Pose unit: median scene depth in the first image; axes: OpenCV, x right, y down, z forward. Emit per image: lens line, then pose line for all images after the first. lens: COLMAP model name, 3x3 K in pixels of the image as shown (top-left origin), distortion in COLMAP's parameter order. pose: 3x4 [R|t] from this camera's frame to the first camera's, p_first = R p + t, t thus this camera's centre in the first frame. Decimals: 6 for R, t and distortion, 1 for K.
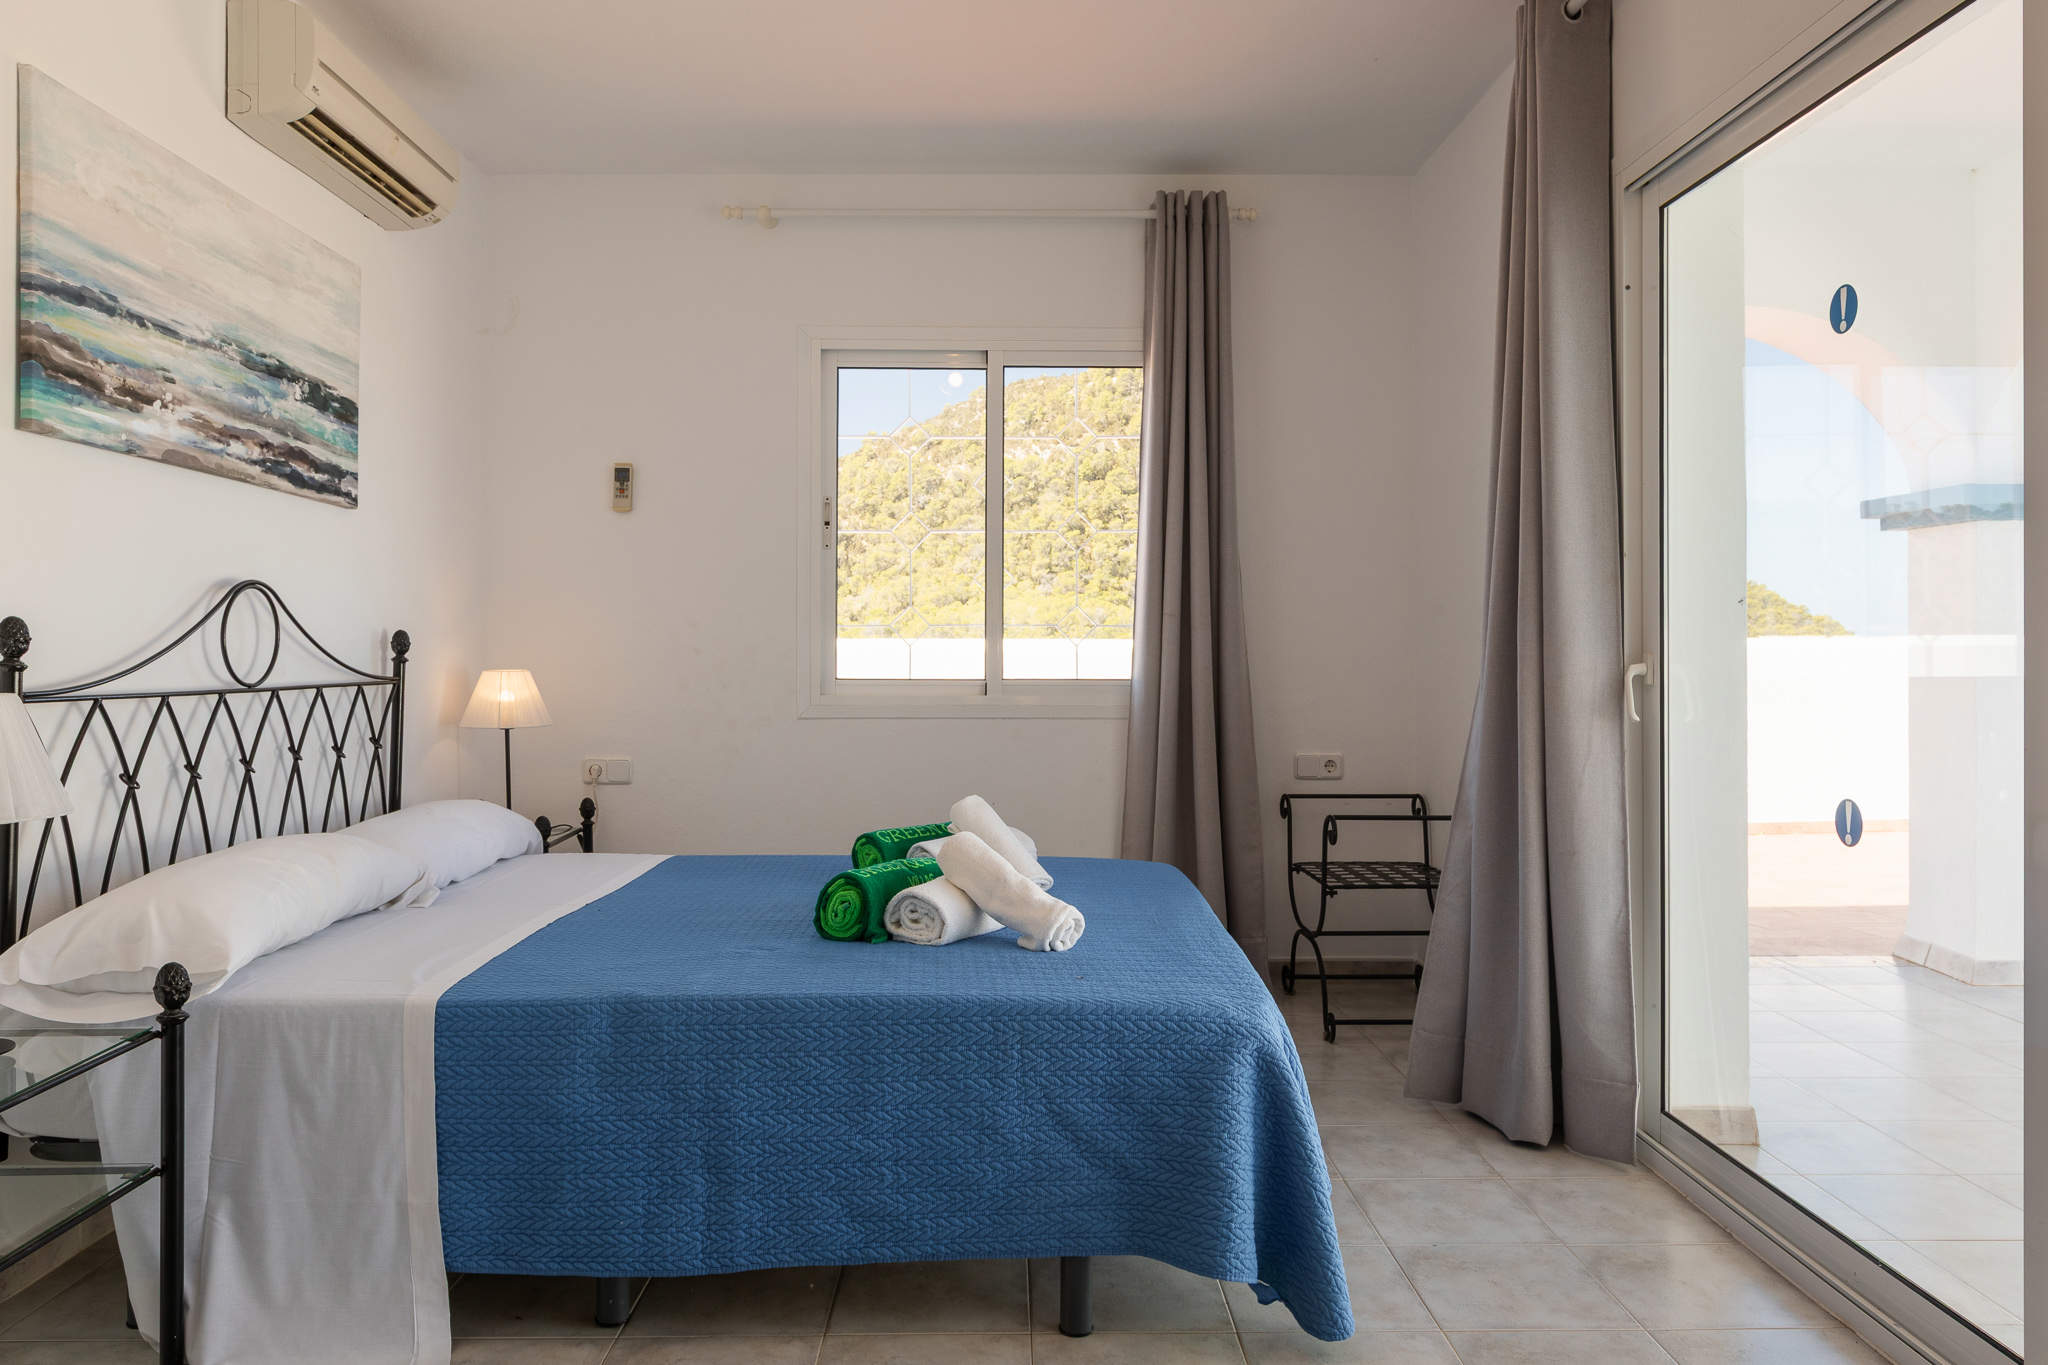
lens RADIAL K [[1445.2, 0, 1022.5], [0, 1445.2, 661.6], [0, 0, 1]] dist [0.004871, 0.000014]
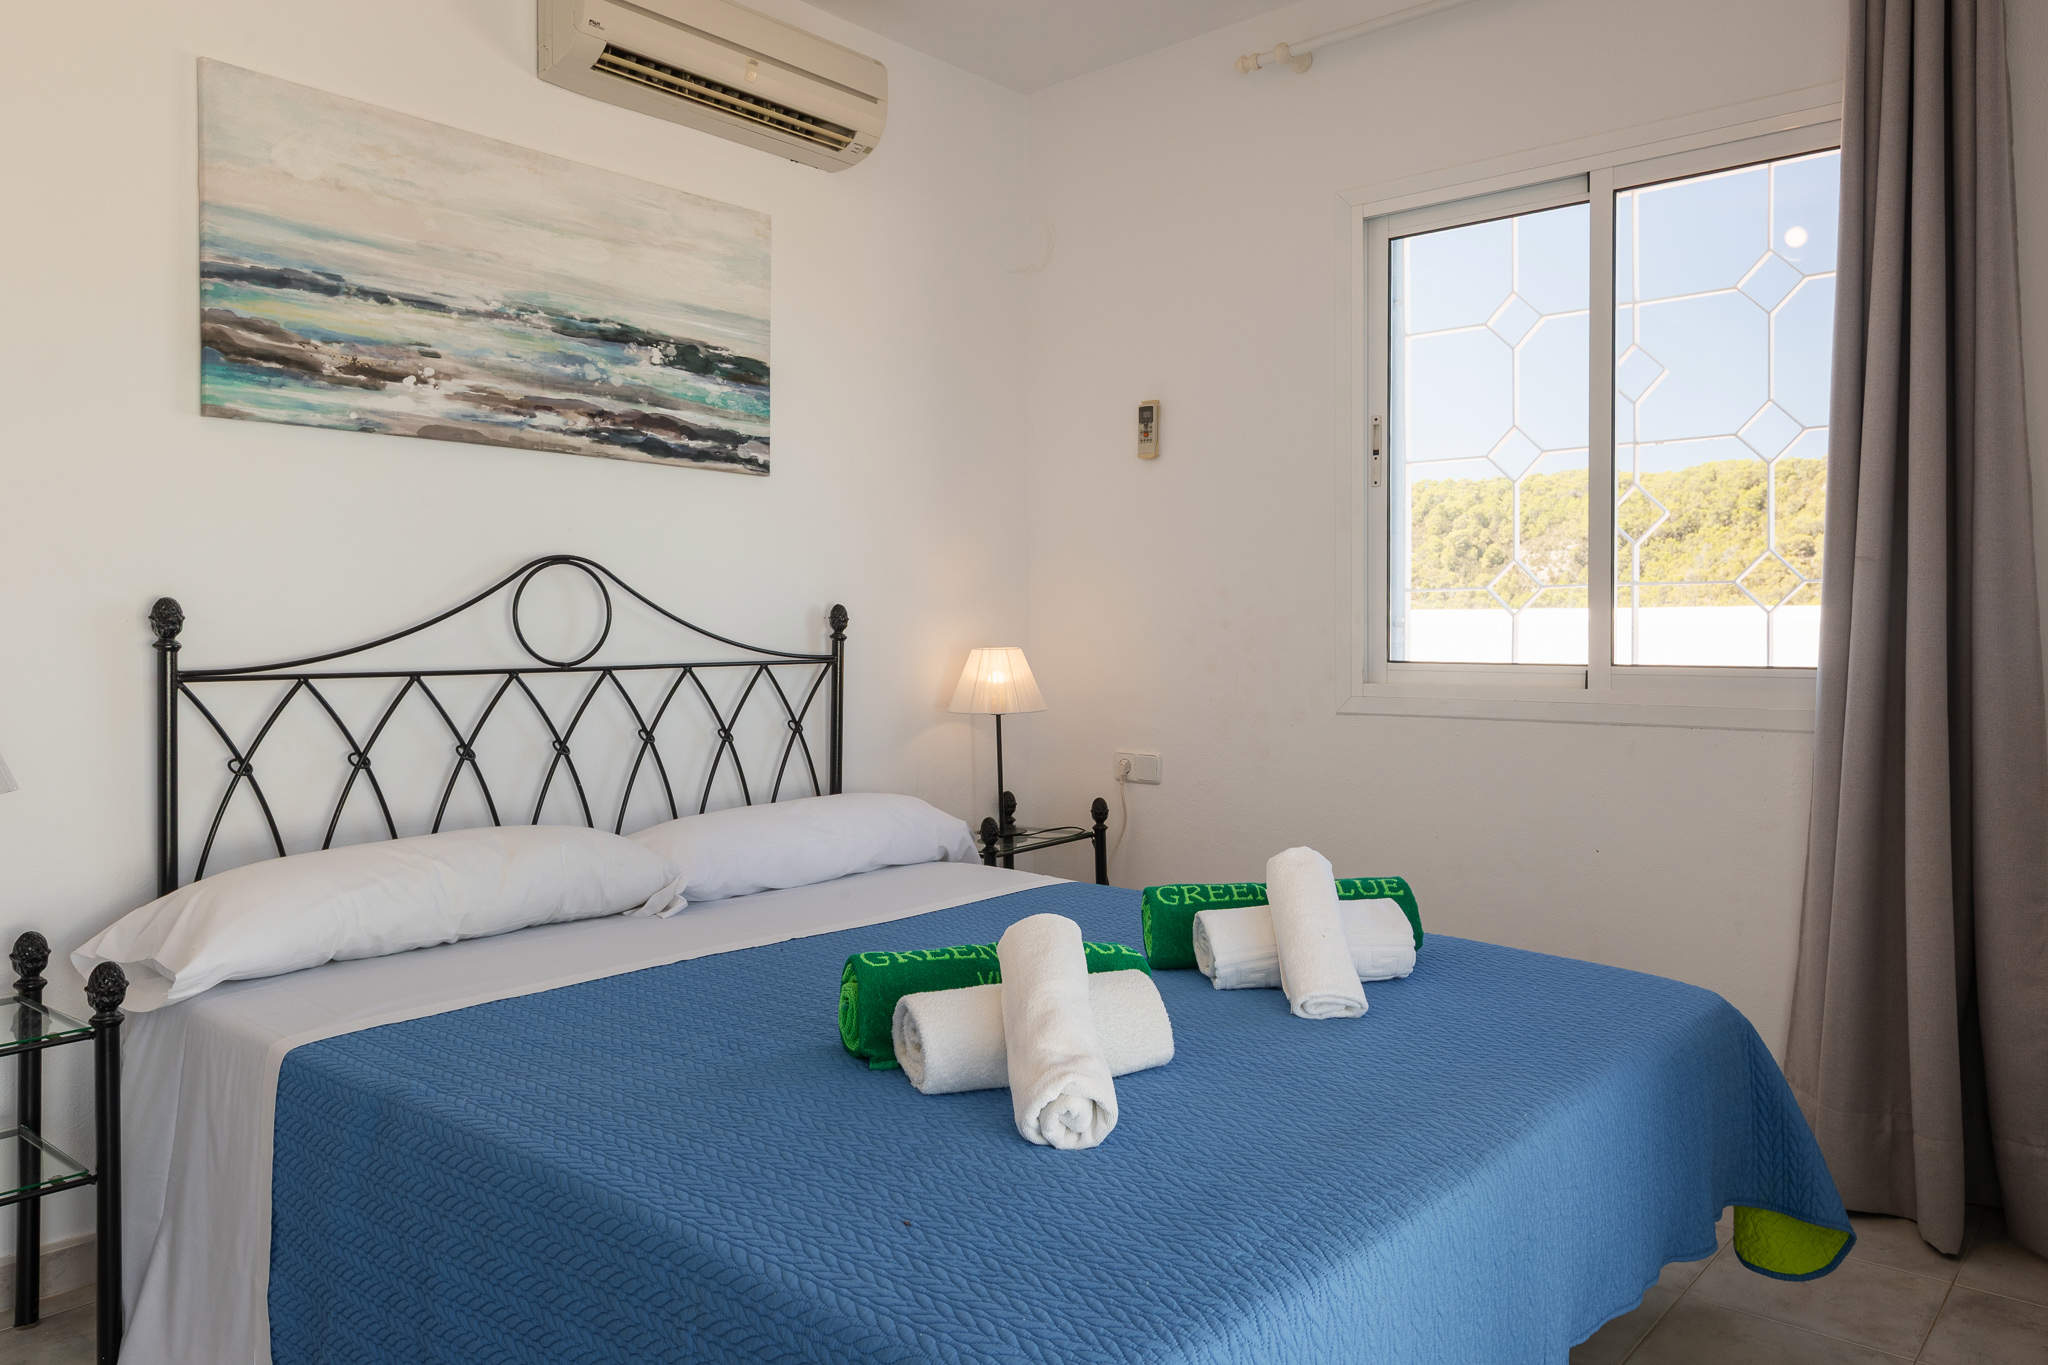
lens RADIAL K [[1445.2, 0, 1022.5], [0, 1445.2, 661.6], [0, 0, 1]] dist [0.004871, 0.000014]
pose [[0.746667, 0.011824, -0.665092, 0.337573], [0.000873, 0.999824, 0.018755, -0.003309], [0.665197, -0.014584, 0.746525, 0.484273]]
